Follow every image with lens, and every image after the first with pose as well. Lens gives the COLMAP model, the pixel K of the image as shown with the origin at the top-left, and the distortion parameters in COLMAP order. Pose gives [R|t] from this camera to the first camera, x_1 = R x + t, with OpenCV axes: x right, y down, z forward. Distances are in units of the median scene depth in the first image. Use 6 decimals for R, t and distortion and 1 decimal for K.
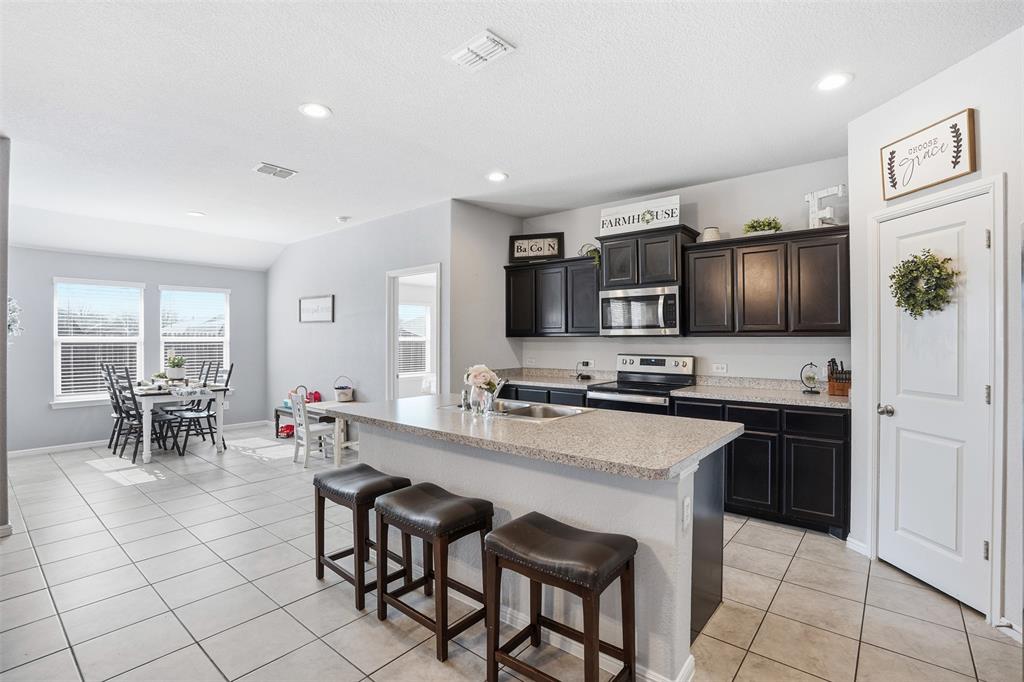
lens RADIAL K [[478.7, 0, 504.1], [0, 478.7, 339.7], [0, 0, 1]] dist [-0.029243, 0.006906]
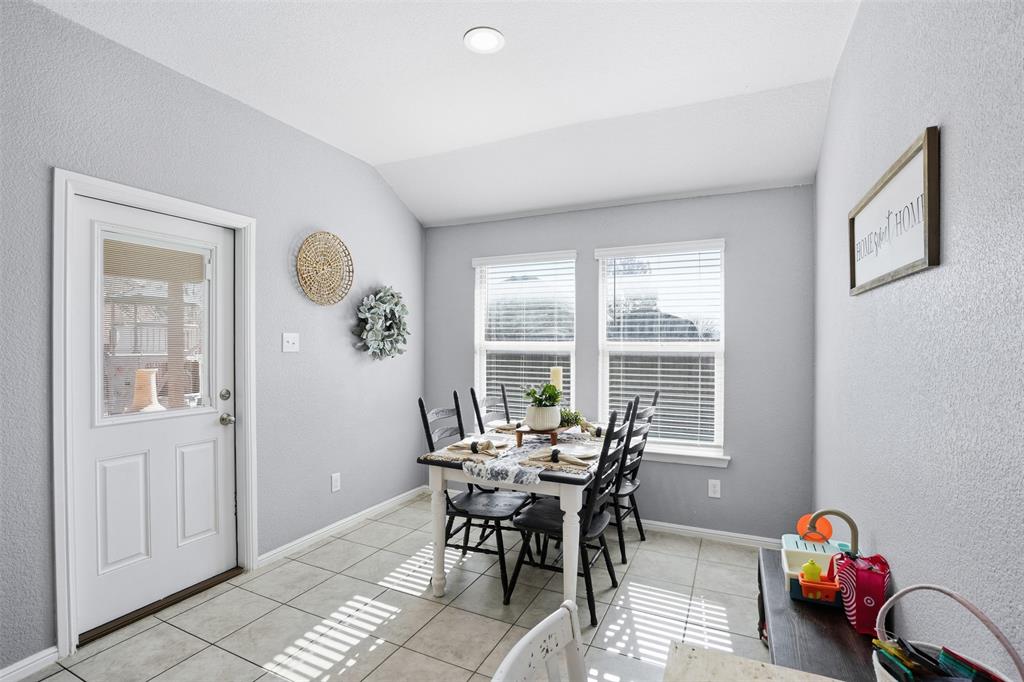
lens RADIAL K [[478.7, 0, 509.1], [0, 478.7, 346.5], [0, 0, 1]] dist [-0.029243, 0.006906]
pose [[0.246056, 0.005049, -0.969242, -0.342015], [-0.011293, 0.999933, 0.002342, -0.002258], [0.969190, 0.010369, 0.246097, 1.217772]]
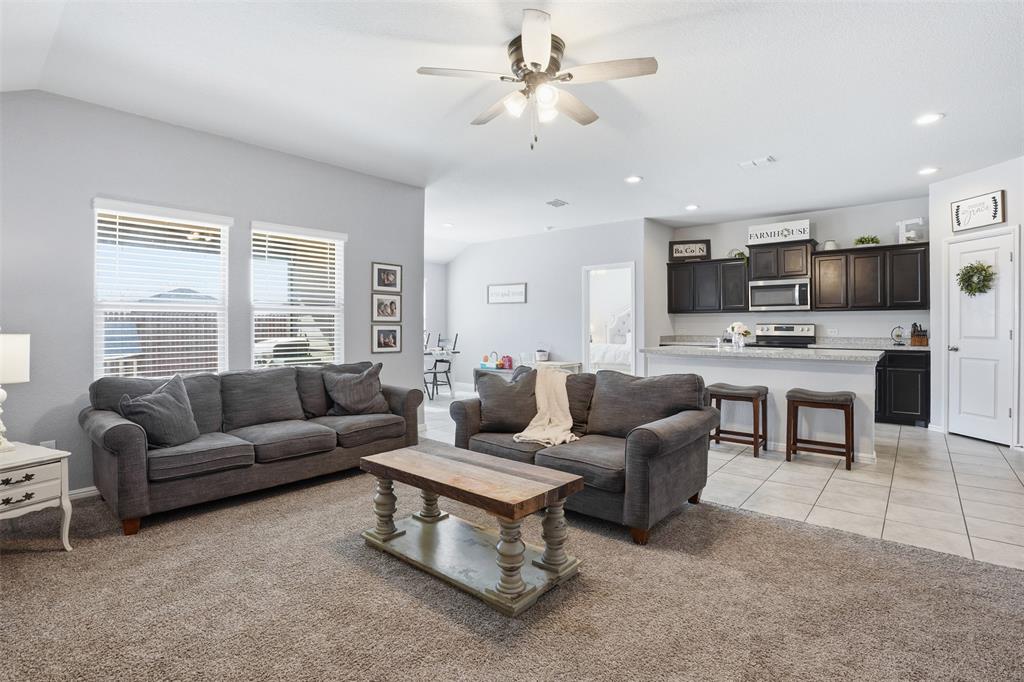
lens RADIAL K [[478.7, 0, 516.1], [0, 478.7, 327.9], [0, 0, 1]] dist [-0.029243, 0.006906]
pose [[0.999985, 0.001462, -0.005256, -0.594204], [-0.001455, 0.999998, 0.001267, 0.049238], [0.005258, -0.001259, 0.999985, -0.559881]]
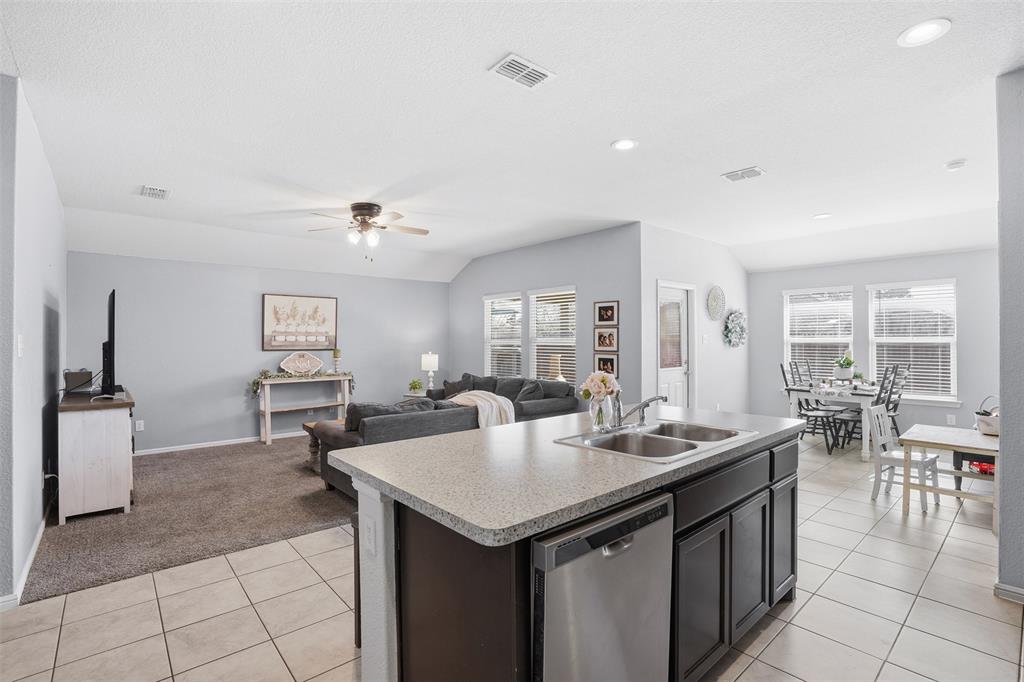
lens RADIAL K [[478.7, 0, 510.1], [0, 478.7, 337.1], [0, 0, 1]] dist [-0.029243, 0.006906]
pose [[-0.154654, 0.000254, -0.987969, 0.578563], [-0.001312, 0.999999, 0.000463, -0.009489], [0.987968, 0.001368, -0.154654, 0.655491]]
